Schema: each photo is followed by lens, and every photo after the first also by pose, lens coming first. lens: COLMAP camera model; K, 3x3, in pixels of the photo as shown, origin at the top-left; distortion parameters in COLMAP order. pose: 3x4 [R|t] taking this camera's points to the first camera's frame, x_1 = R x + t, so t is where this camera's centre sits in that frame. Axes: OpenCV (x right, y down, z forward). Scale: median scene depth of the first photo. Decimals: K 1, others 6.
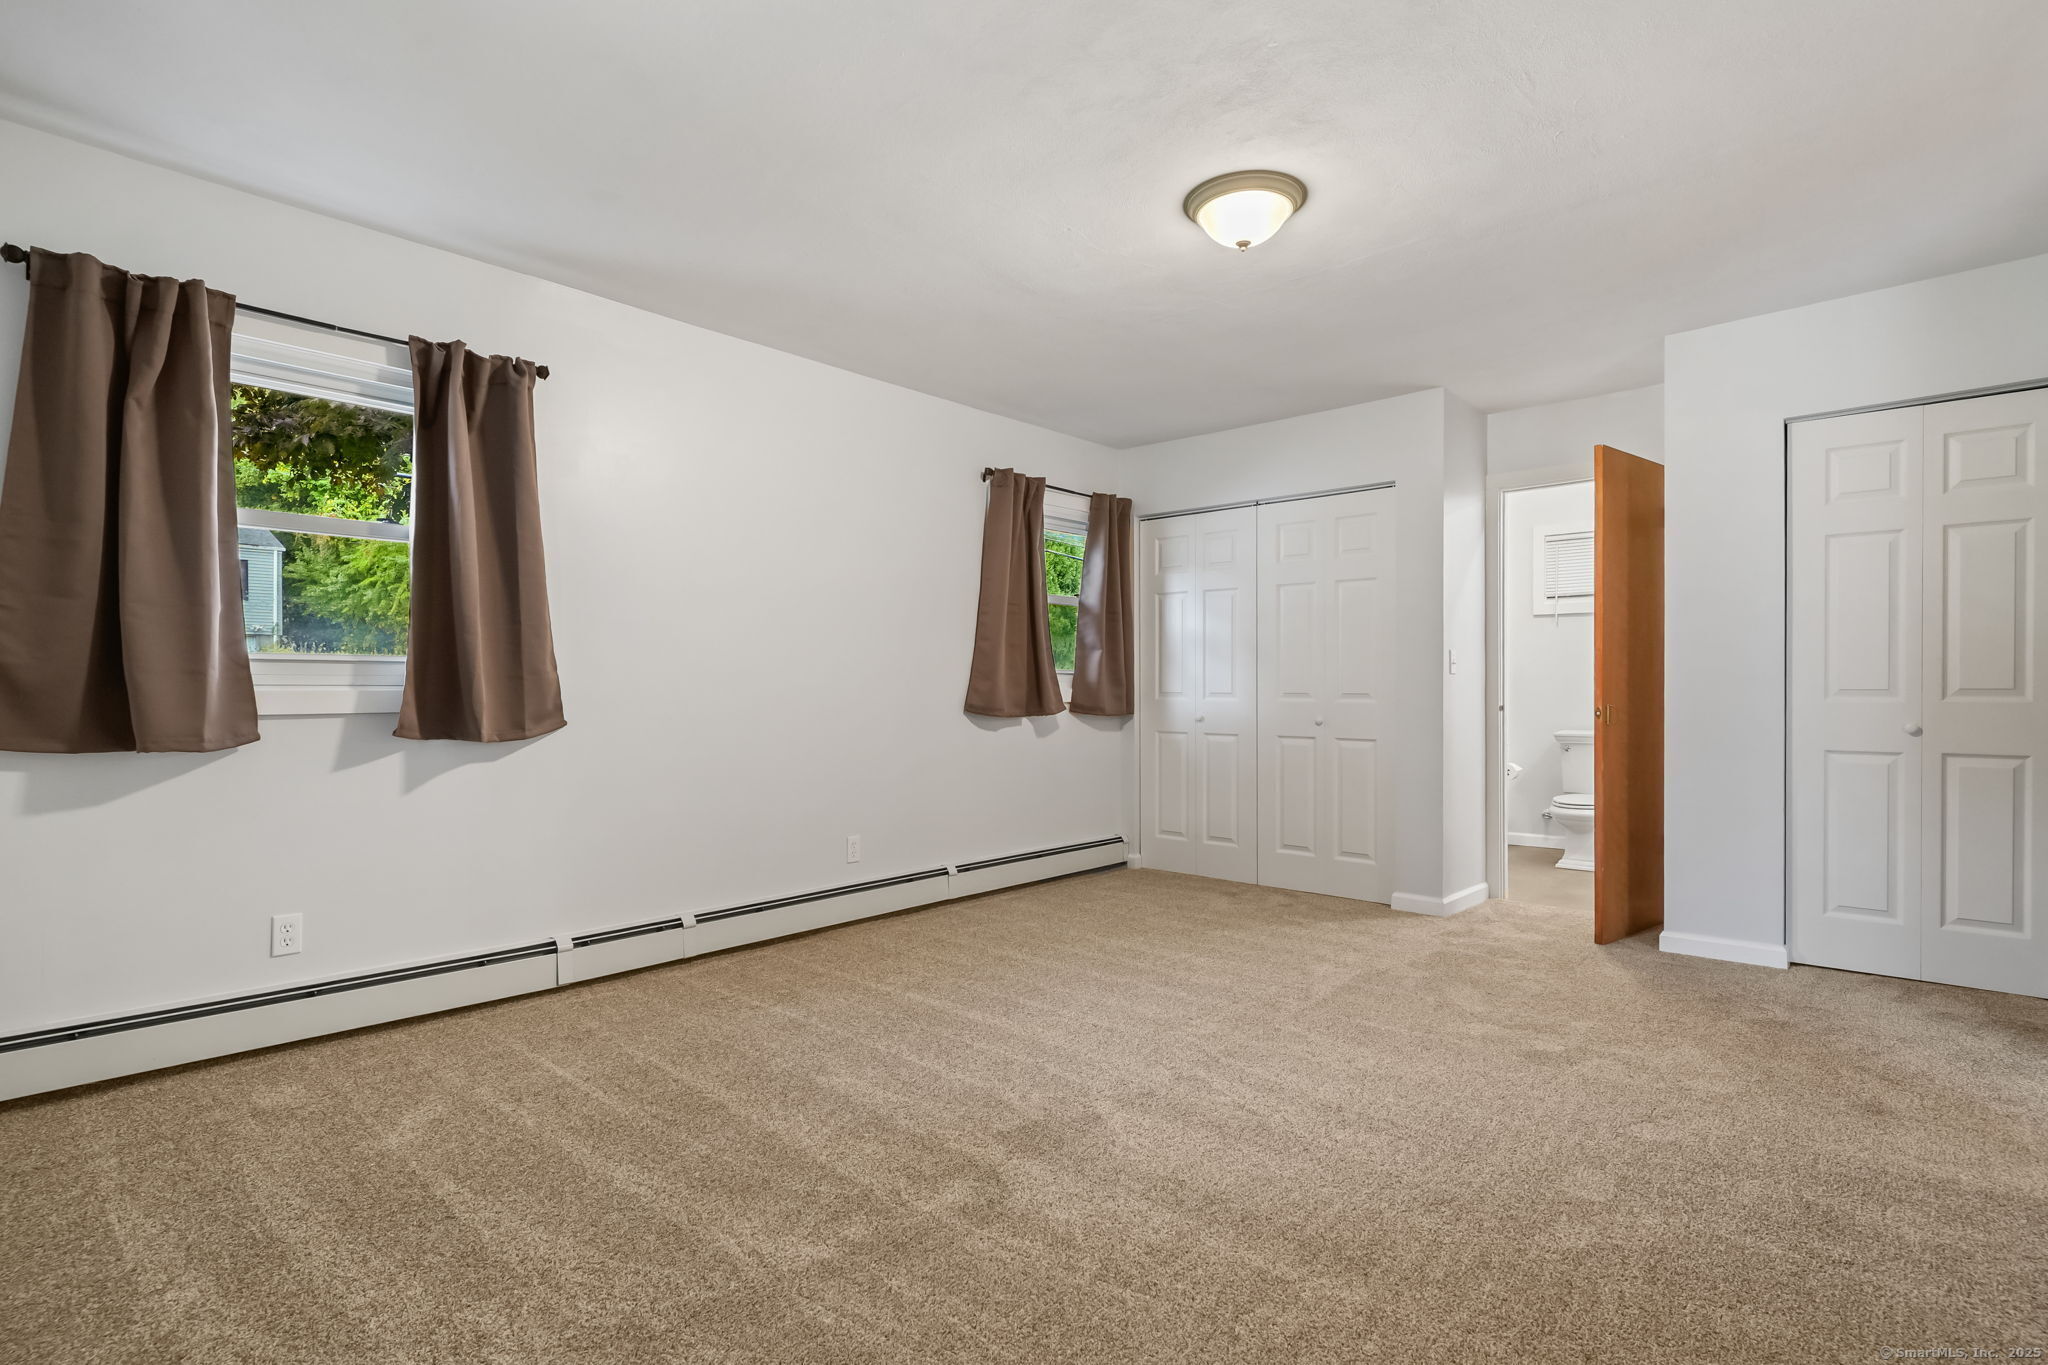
lens RADIAL K [[990.8, 0, 1014.1], [0, 990.8, 688.0], [0, 0, 1]] dist [0.003095, -0.000503]
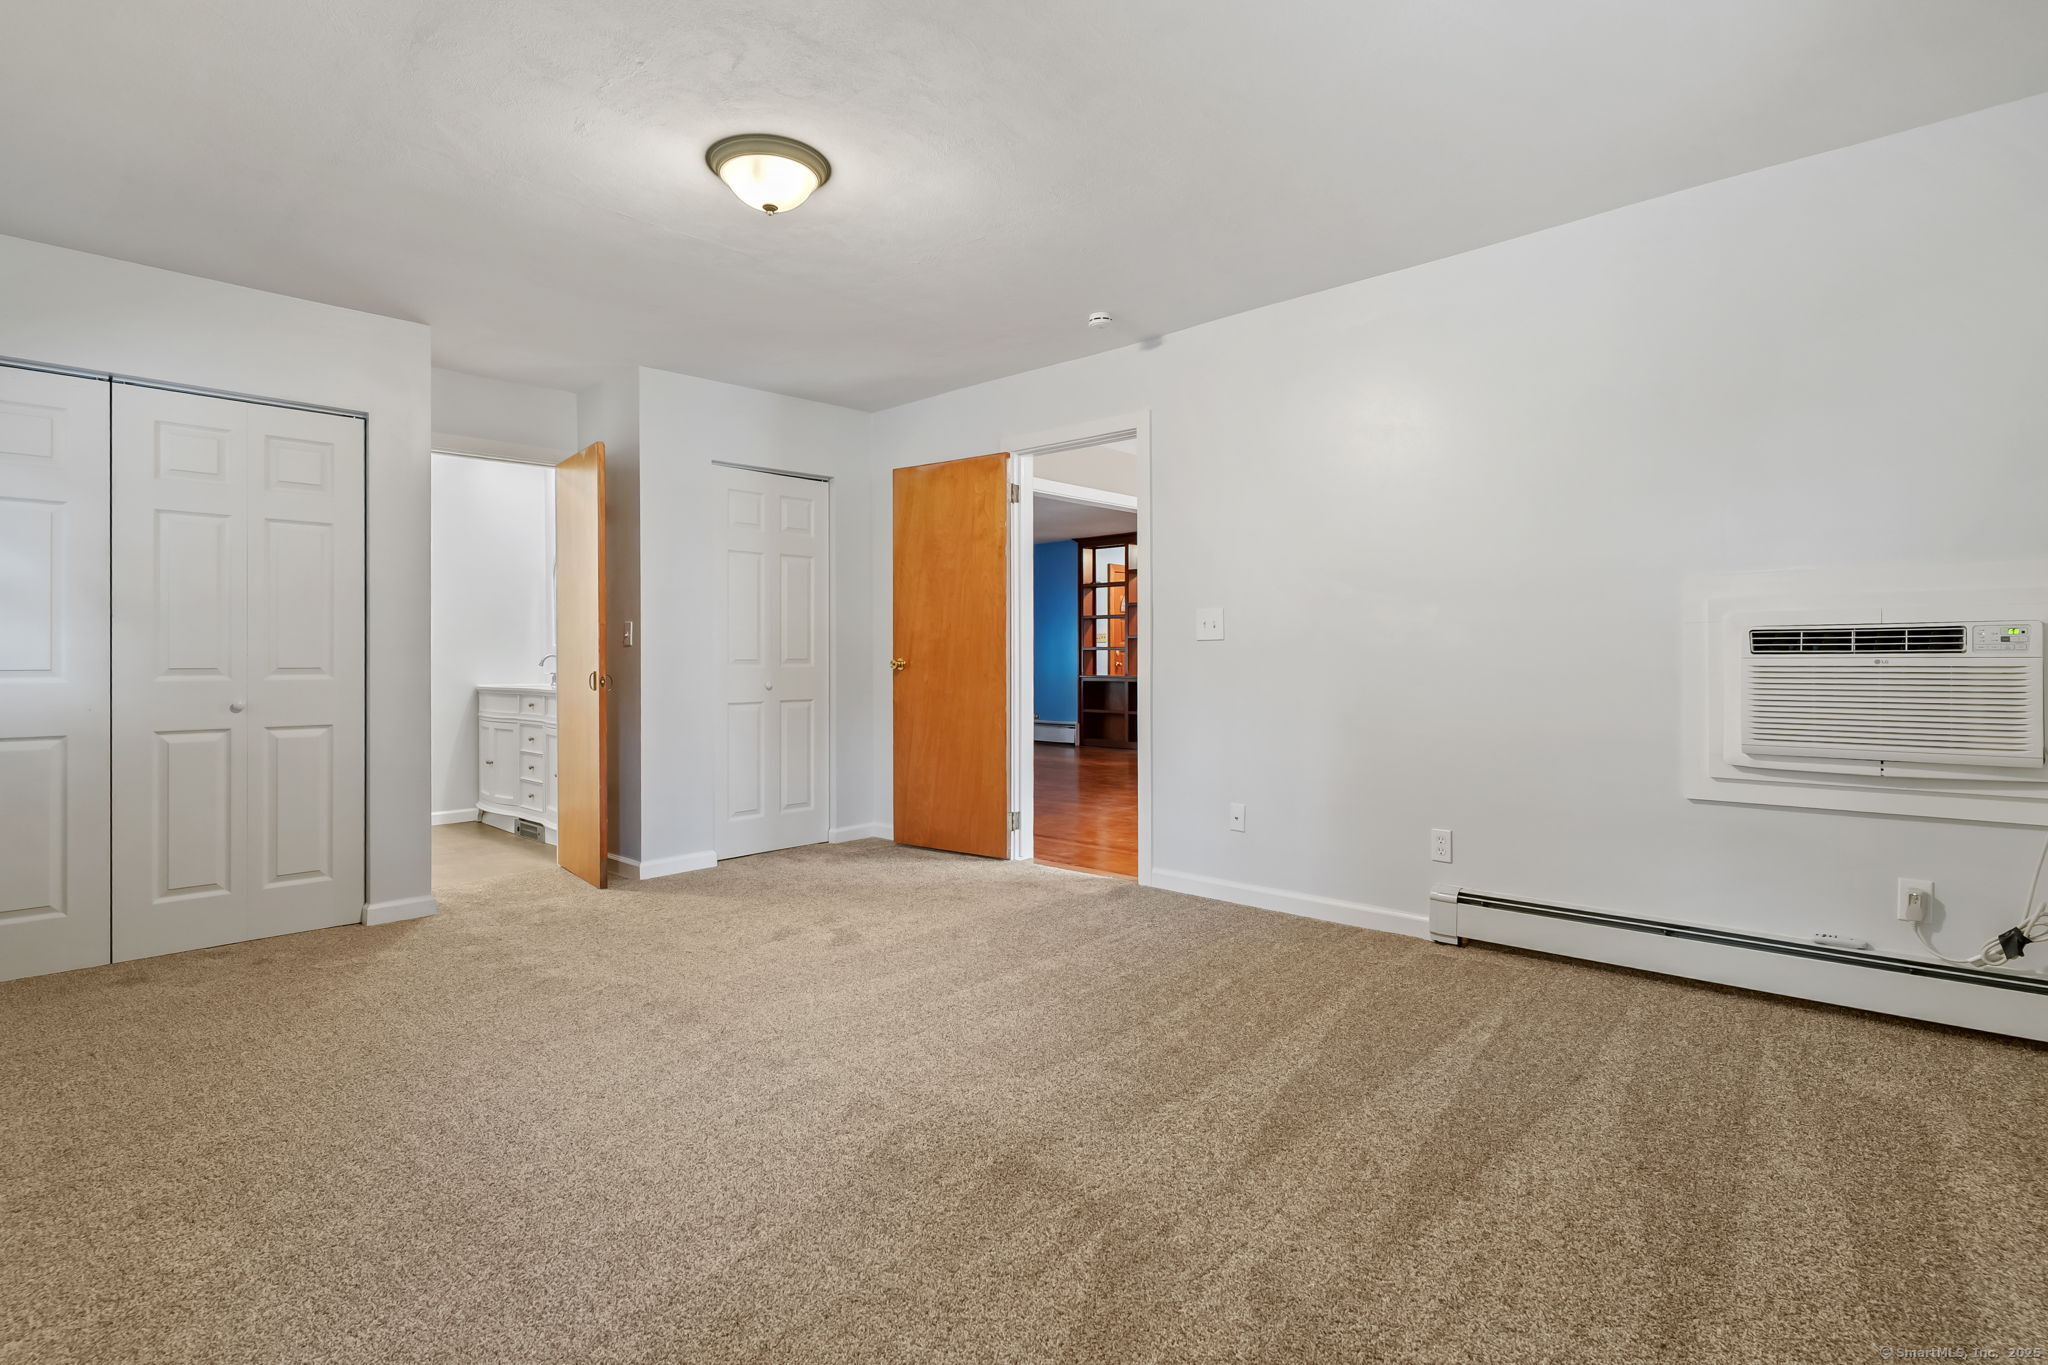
lens RADIAL K [[990.8, 0, 1013.1], [0, 990.8, 671.4], [0, 0, 1]] dist [0.003095, -0.000503]
pose [[0.027093, -0.012887, 0.999550, -0.490423], [0.005325, 0.999905, 0.012747, 0.001634], [-0.999619, 0.004978, 0.027159, 0.484288]]
